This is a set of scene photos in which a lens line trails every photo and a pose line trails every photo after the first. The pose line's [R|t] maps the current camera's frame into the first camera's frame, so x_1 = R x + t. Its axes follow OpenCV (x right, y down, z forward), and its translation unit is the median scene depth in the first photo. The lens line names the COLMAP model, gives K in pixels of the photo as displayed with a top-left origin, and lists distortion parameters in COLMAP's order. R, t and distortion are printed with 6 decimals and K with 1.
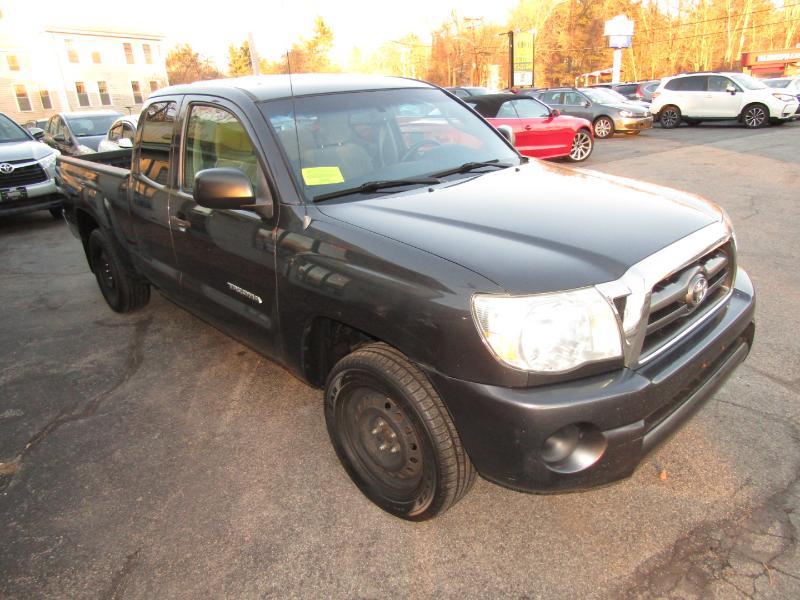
lens RADIAL K [[566.0, 0, 403.2], [0, 566.0, 299.6], [0, 0, 1]] dist [-0.014140, 0.002268]
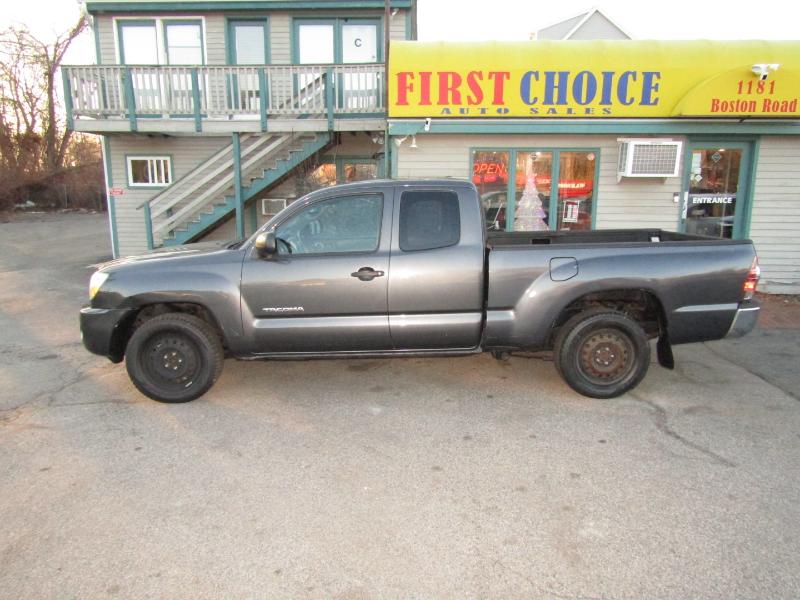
lens RADIAL K [[566.0, 0, 402.4], [0, 566.0, 300.5], [0, 0, 1]] dist [-0.014140, 0.002268]
pose [[-0.683507, 0.198791, -0.702354, 1.234103], [-0.212979, 0.866021, 0.452379, -1.141609], [0.698182, 0.458791, -0.549593, 2.830602]]
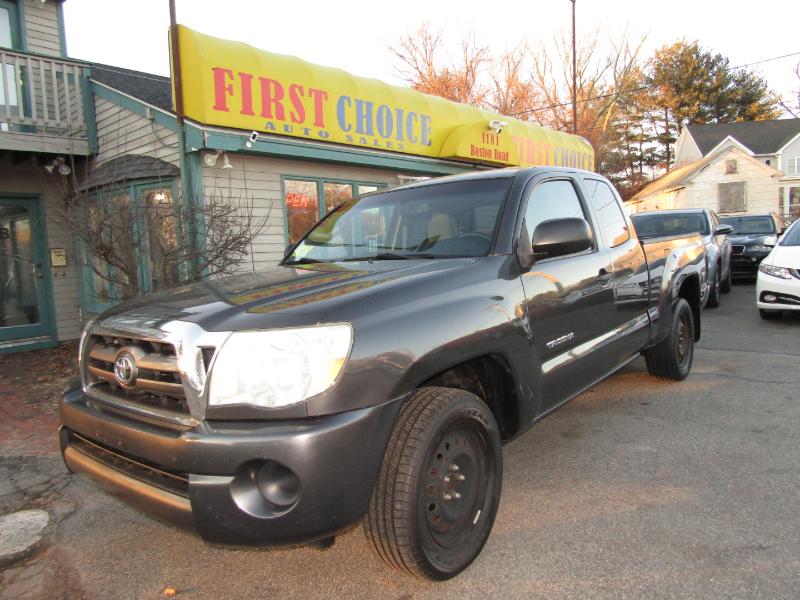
lens RADIAL K [[566.0, 0, 401.2], [0, 566.0, 300.0], [0, 0, 1]] dist [-0.014140, 0.002268]
pose [[0.128183, 0.137640, -0.982153, 1.336165], [-0.300499, 0.949159, 0.093797, -0.323063], [0.945129, 0.283113, 0.163027, 1.084348]]
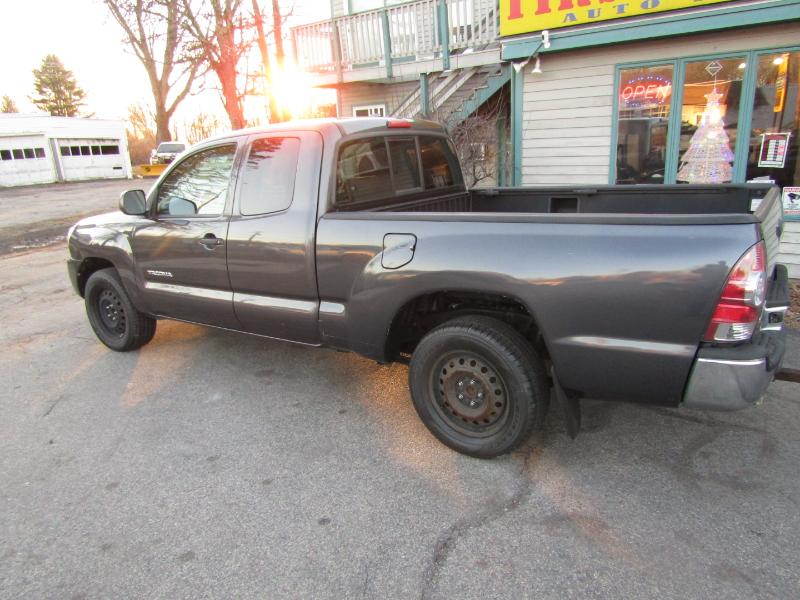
lens RADIAL K [[566.0, 0, 403.5], [0, 566.0, 300.7], [0, 0, 1]] dist [-0.014140, 0.002268]
pose [[-0.973161, 0.158926, -0.166436, -0.166066], [0.029965, 0.804588, 0.593077, -1.142978], [0.228167, 0.572172, -0.787756, 3.142844]]
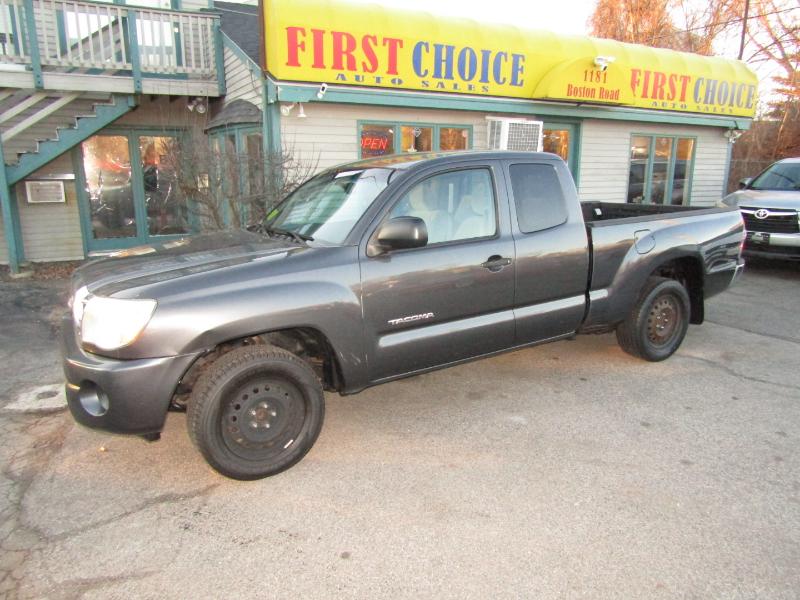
lens RADIAL K [[566.0, 0, 401.1], [0, 566.0, 300.1], [0, 0, 1]] dist [-0.014140, 0.002268]
pose [[-0.210780, 0.279594, -0.936696, 1.525252], [-0.321567, 0.885062, 0.336542, -0.727159], [0.923129, 0.372147, -0.096645, 1.699002]]
